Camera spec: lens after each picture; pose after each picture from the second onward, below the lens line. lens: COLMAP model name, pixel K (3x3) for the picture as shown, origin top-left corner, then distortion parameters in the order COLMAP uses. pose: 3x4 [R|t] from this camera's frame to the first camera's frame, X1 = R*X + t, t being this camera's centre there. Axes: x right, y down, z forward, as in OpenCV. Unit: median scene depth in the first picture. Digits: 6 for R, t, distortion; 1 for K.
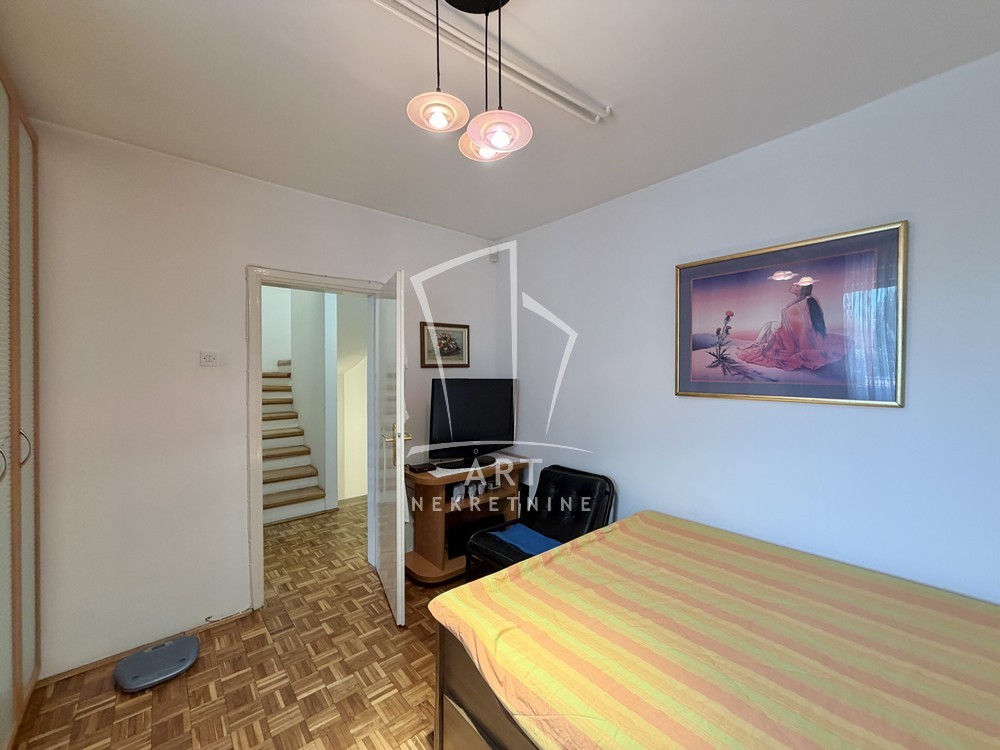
lens RADIAL K [[404.6, 0, 498.3], [0, 404.6, 372.4], [0, 0, 1]] dist [0.000612, 0.000411]
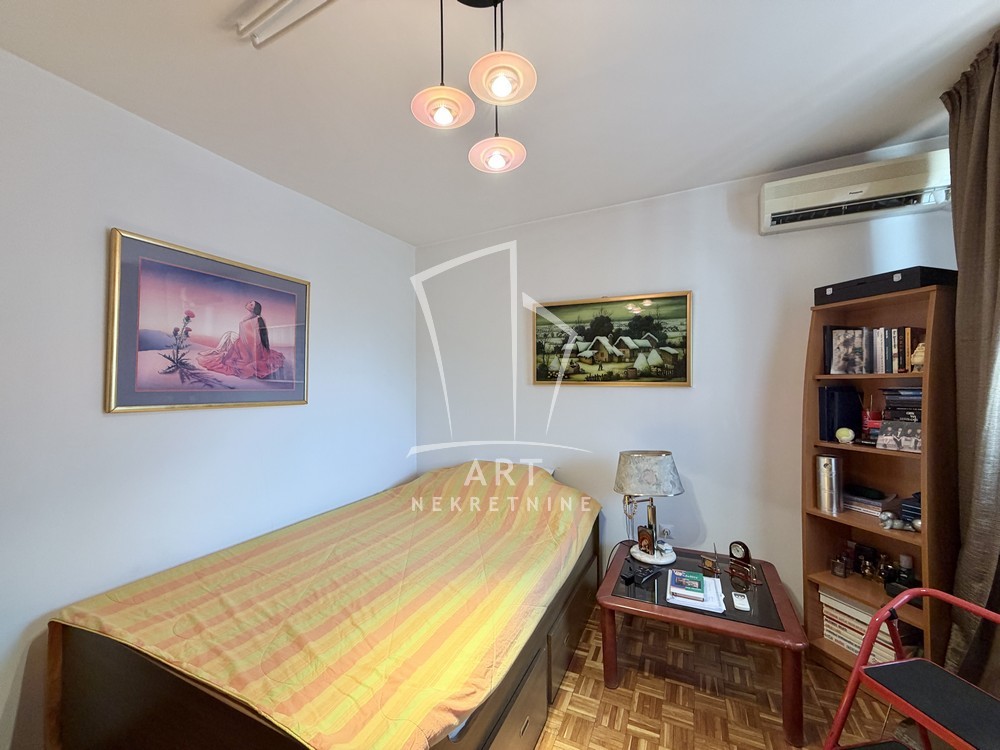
lens RADIAL K [[404.6, 0, 492.6], [0, 404.6, 376.1], [0, 0, 1]] dist [0.000612, 0.000411]
pose [[-0.406687, 0.031681, 0.913018, -0.531801], [0.016956, 0.999488, -0.027129, 0.028159], [-0.913410, 0.004449, -0.407016, 0.789768]]
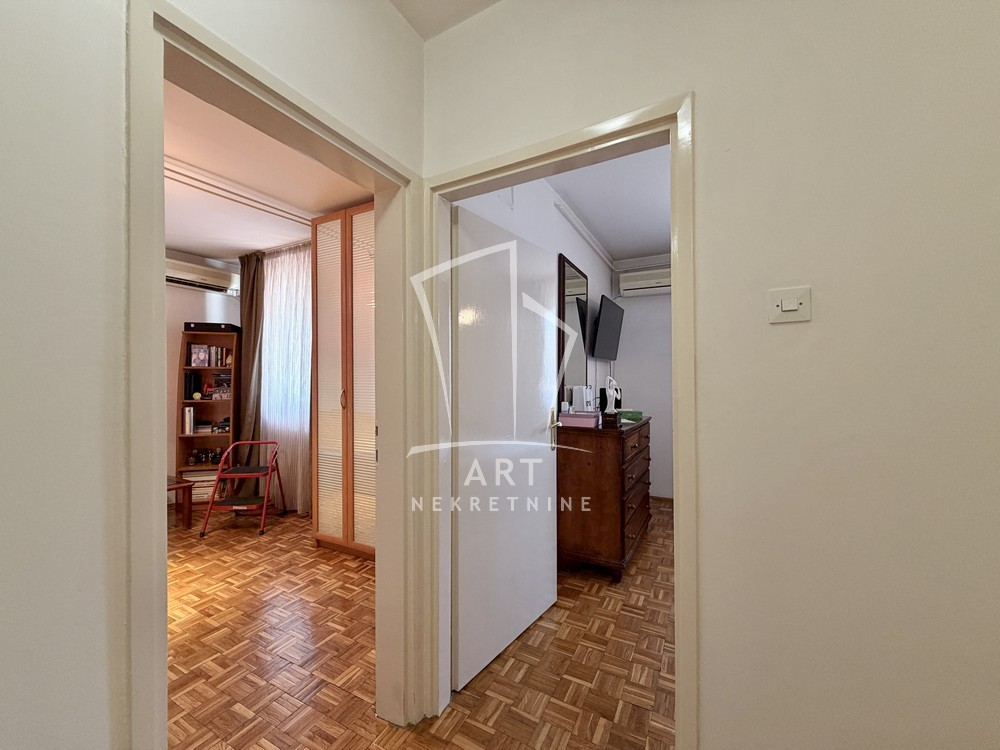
lens RADIAL K [[404.6, 0, 495.7], [0, 404.6, 377.7], [0, 0, 1]] dist [0.000612, 0.000411]
pose [[-0.934466, 0.006132, -0.355999, -0.655135], [0.006447, 0.999979, 0.000301, 0.075792], [0.355994, -0.002014, -0.934486, 2.027383]]
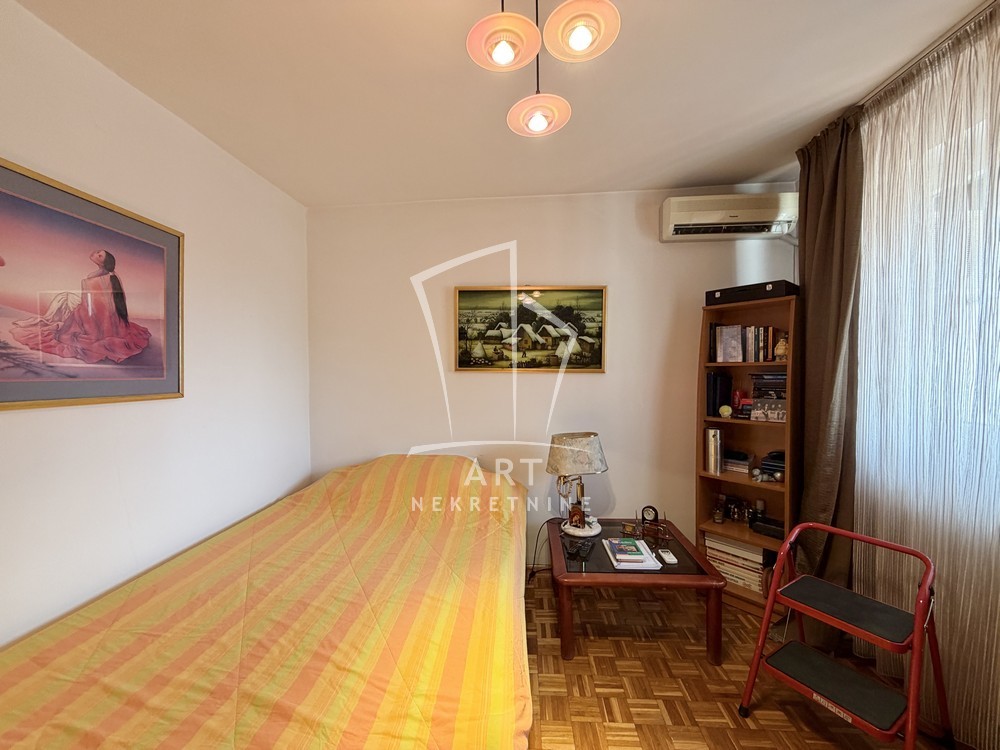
lens RADIAL K [[404.6, 0, 497.2], [0, 404.6, 376.8], [0, 0, 1]] dist [0.000612, 0.000411]
pose [[-0.721496, 0.006201, 0.692391, -0.332262], [0.020308, 0.999719, 0.012207, 0.026138], [-0.692121, 0.022868, -0.721419, 0.970867]]
